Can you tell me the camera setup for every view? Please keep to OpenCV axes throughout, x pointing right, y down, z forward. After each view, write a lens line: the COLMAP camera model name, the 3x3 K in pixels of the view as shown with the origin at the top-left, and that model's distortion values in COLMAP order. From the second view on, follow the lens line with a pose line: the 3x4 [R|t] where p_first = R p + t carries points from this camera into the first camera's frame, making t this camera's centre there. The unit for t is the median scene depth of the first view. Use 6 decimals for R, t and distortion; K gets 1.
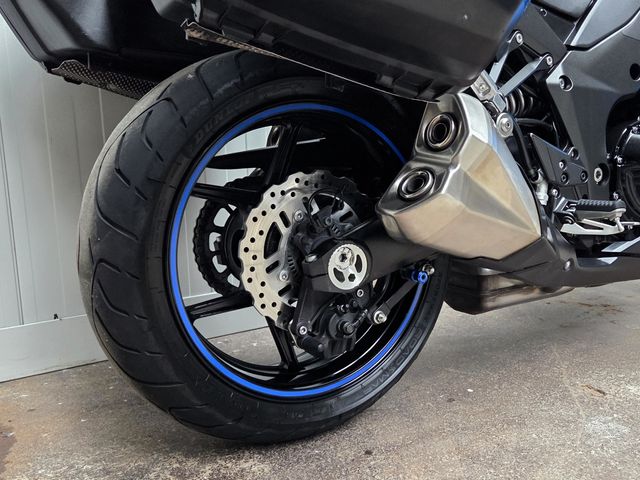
lens RADIAL K [[712.1, 0, 404.4], [0, 712.1, 251.3], [0, 0, 1]] dist [0.045925, 0.000000]
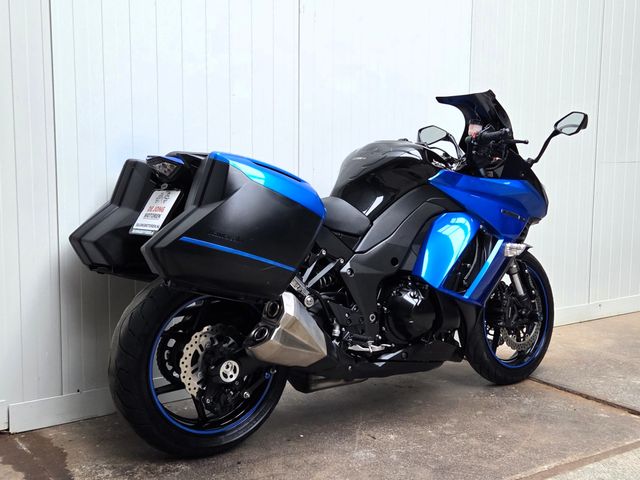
lens RADIAL K [[742.9, 0, 318.7], [0, 742.9, 242.1], [0, 0, 1]] dist [0.066087, 0.000000]
pose [[0.998749, 0.008961, -0.049198, 0.277377], [-0.013466, 0.995666, -0.092023, -0.152800], [0.048160, 0.092570, 0.994541, -1.175430]]
